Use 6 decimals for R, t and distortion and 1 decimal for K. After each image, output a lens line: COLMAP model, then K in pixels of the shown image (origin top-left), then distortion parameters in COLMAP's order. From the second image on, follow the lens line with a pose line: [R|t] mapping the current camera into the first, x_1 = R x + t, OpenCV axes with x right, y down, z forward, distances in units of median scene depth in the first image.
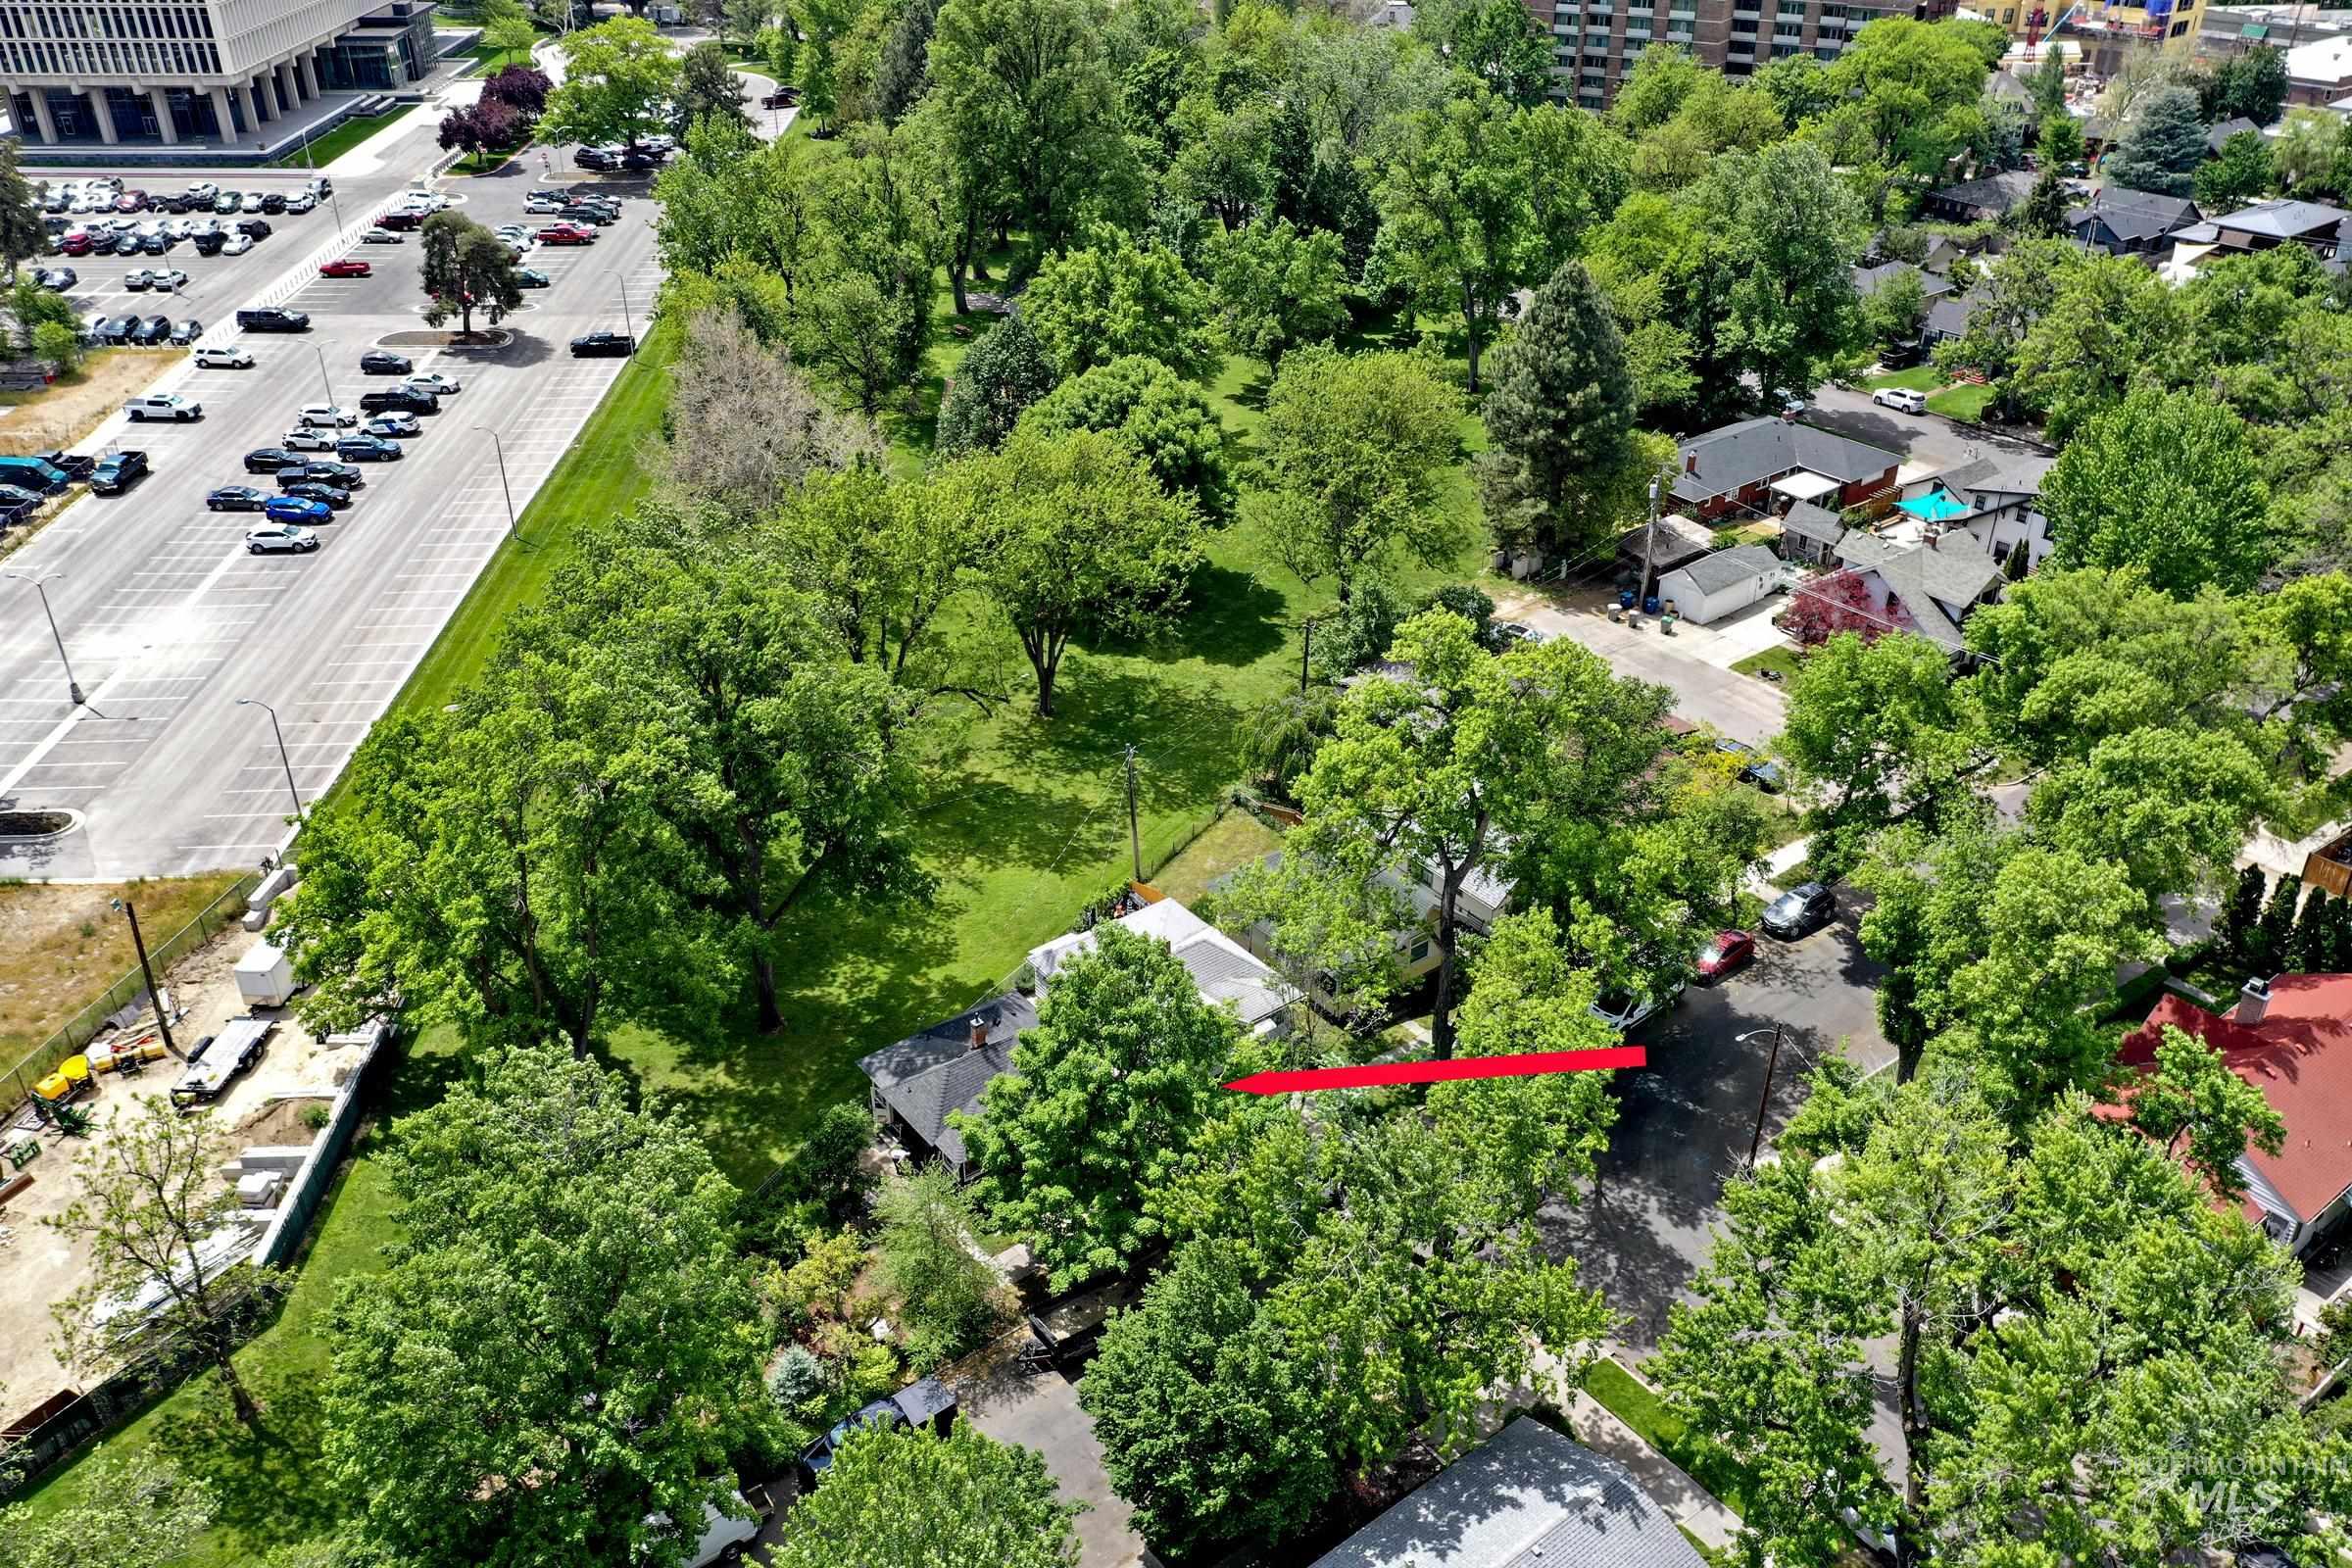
lens RADIAL K [[1882.8, 0, 1165.2], [0, 1882.8, 759.1], [0, 0, 1]] dist [0.028456, 0.000858]
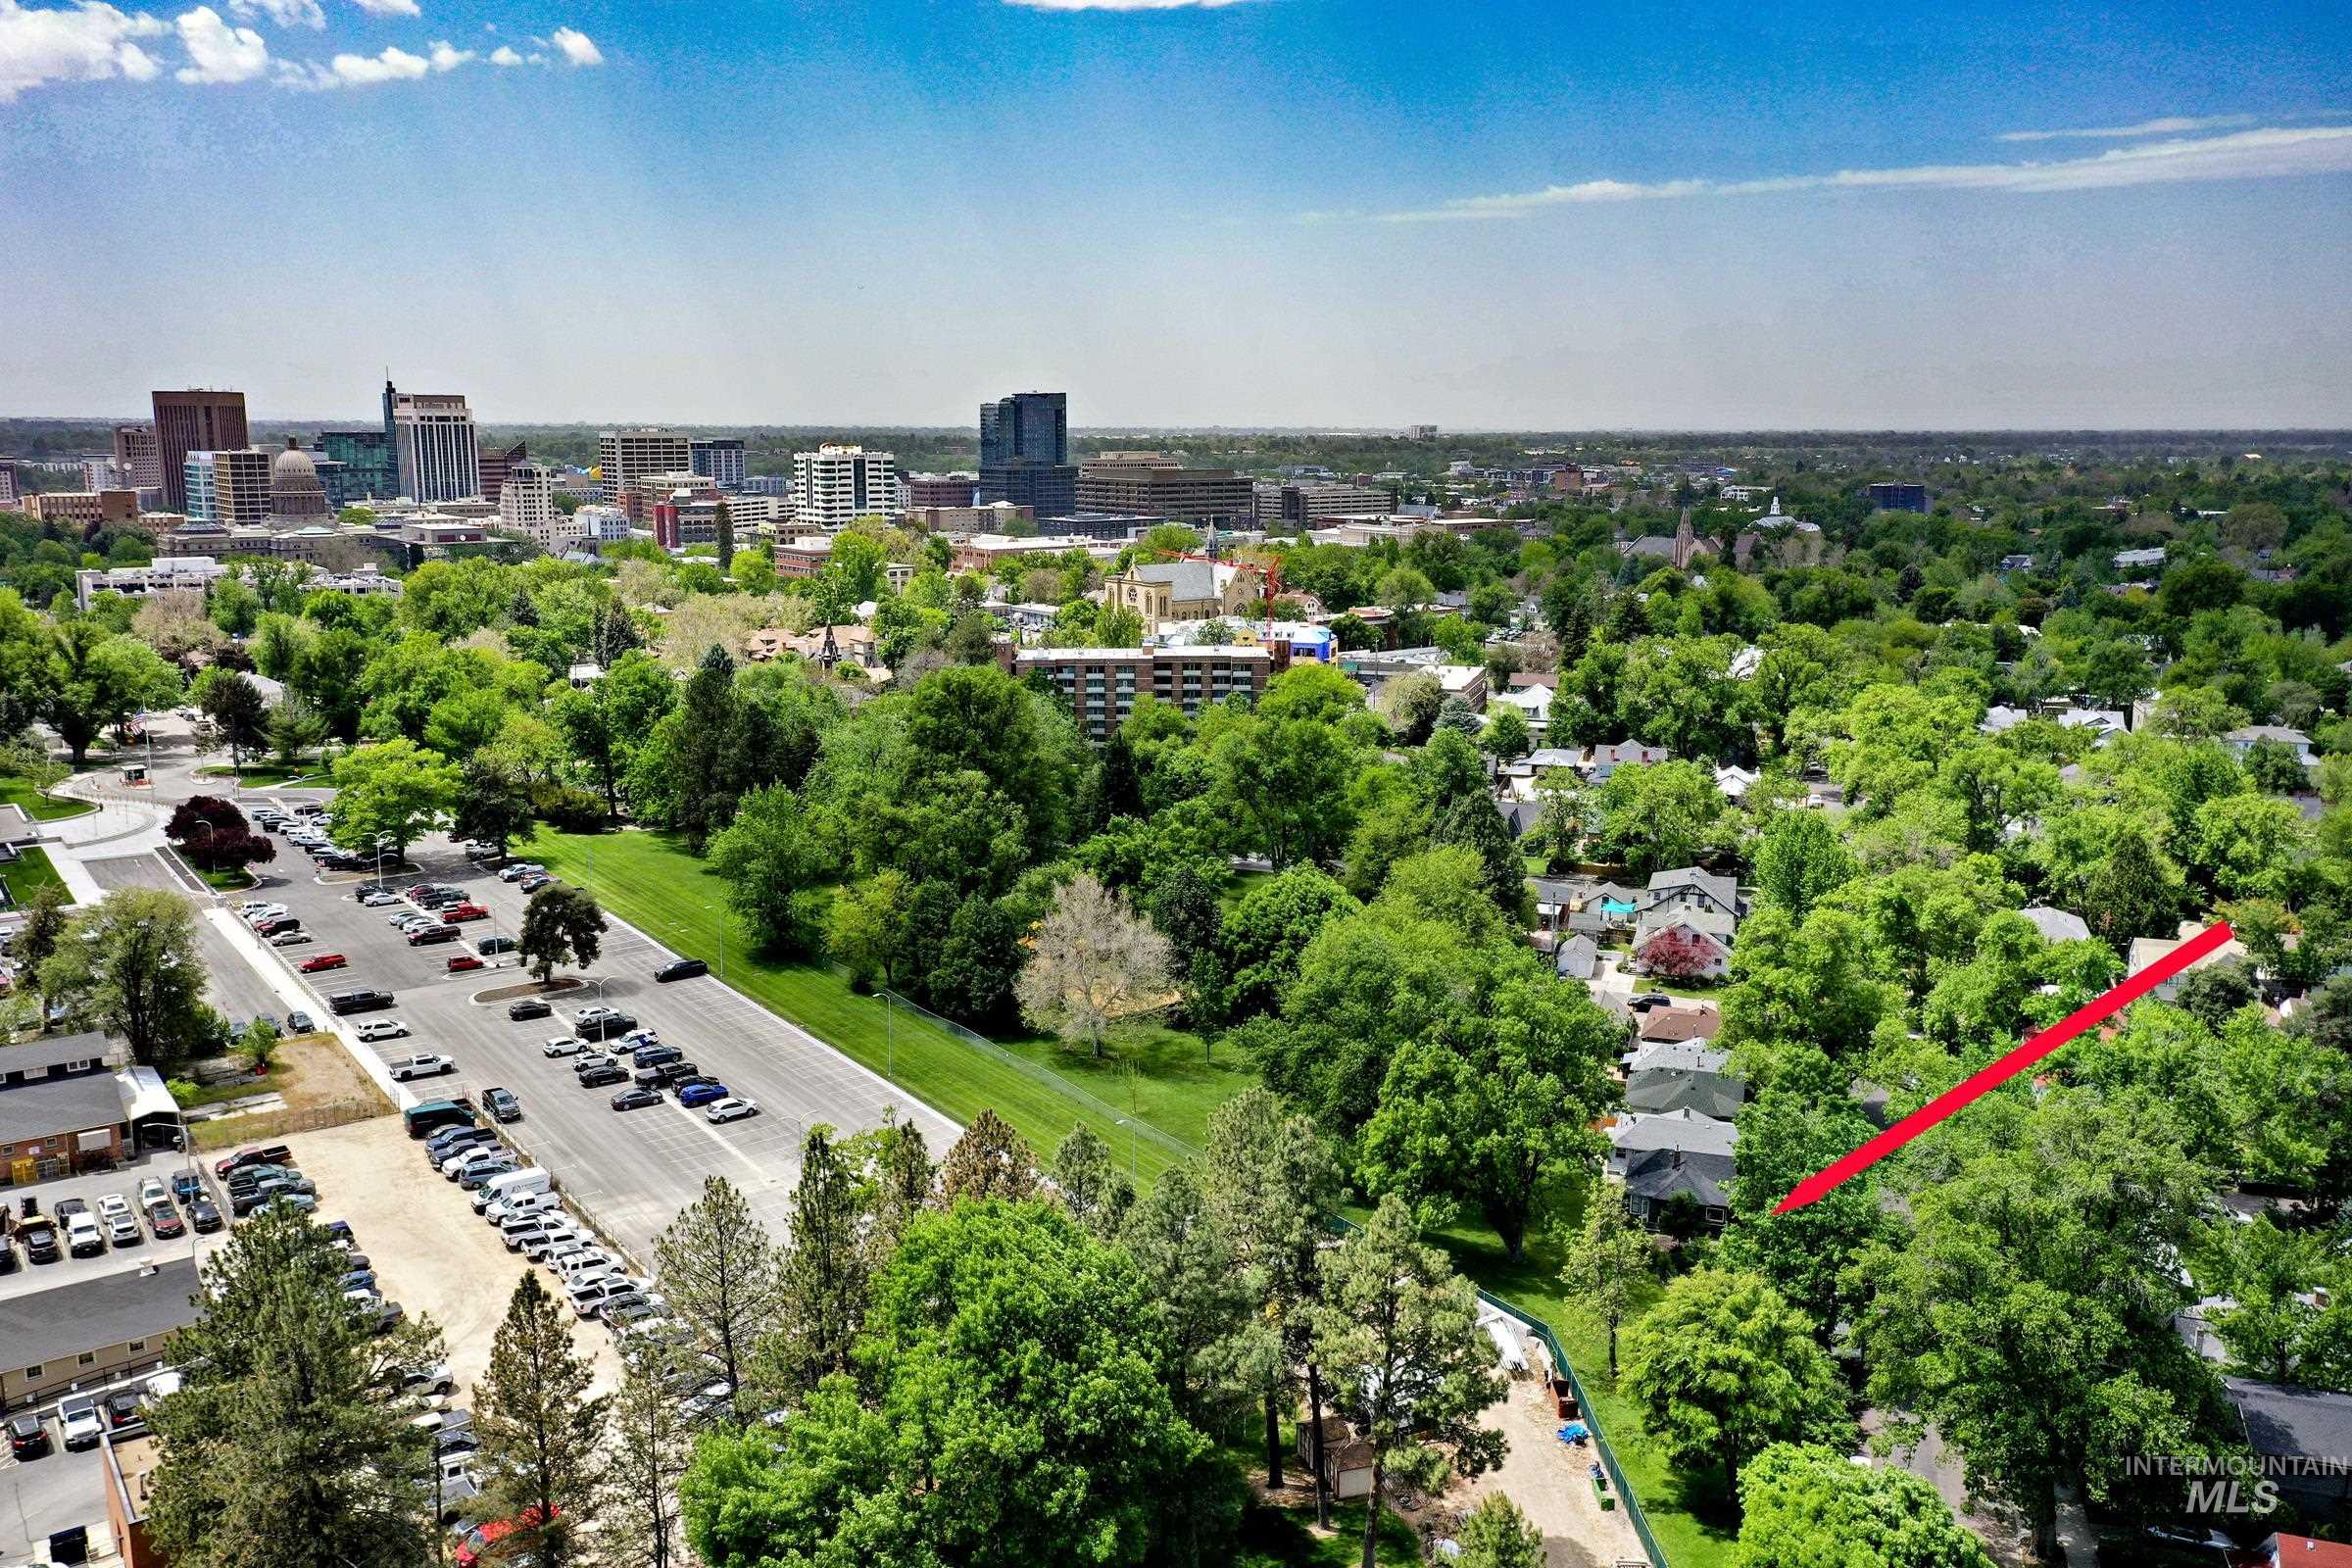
lens RADIAL K [[1882.8, 0, 1165.2], [0, 1882.8, 759.1], [0, 0, 1]] dist [0.028456, 0.000858]
pose [[0.827082, -0.094216, 0.554128, -0.742084], [0.274594, 0.927929, -0.252083, 0.053416], [-0.490442, 0.360653, 0.793345, -0.191983]]
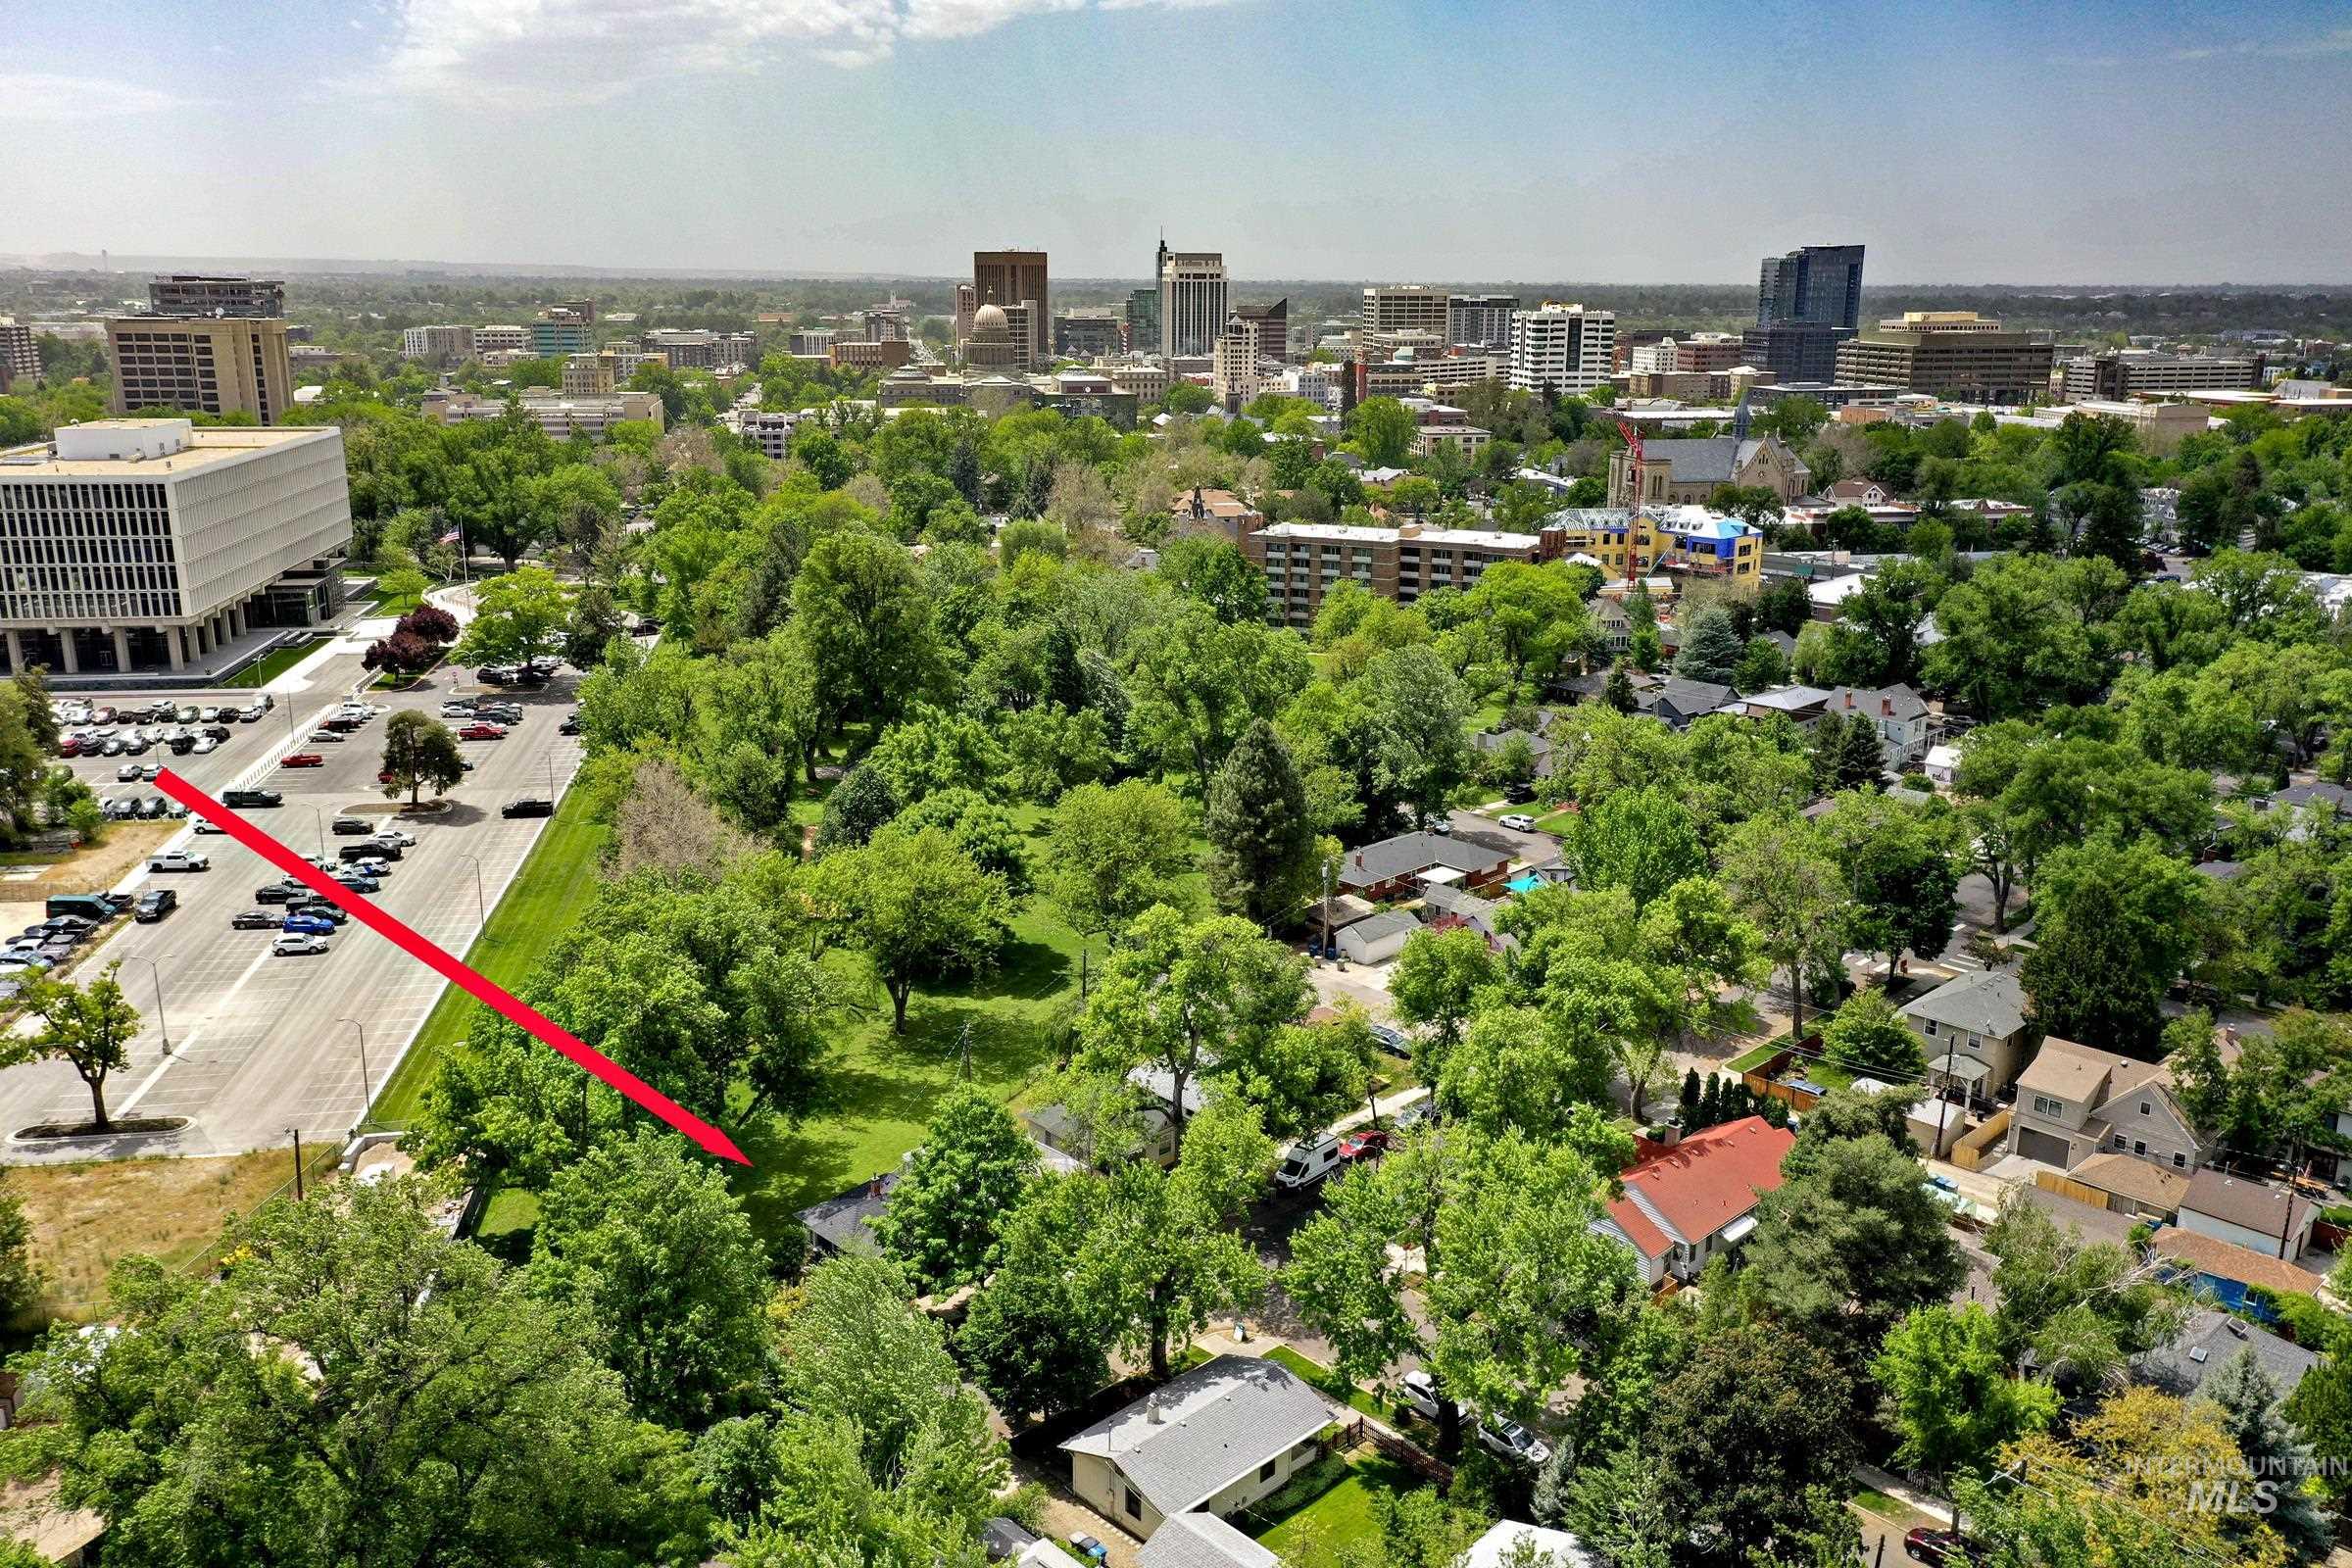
lens RADIAL K [[1882.8, 0, 1165.2], [0, 1882.8, 759.1], [0, 0, 1]] dist [0.028456, 0.000858]
pose [[0.993472, -0.020321, 0.112248, -0.014721], [0.049389, 0.963619, -0.262677, 0.109064], [-0.102827, 0.266506, 0.958332, -0.283857]]
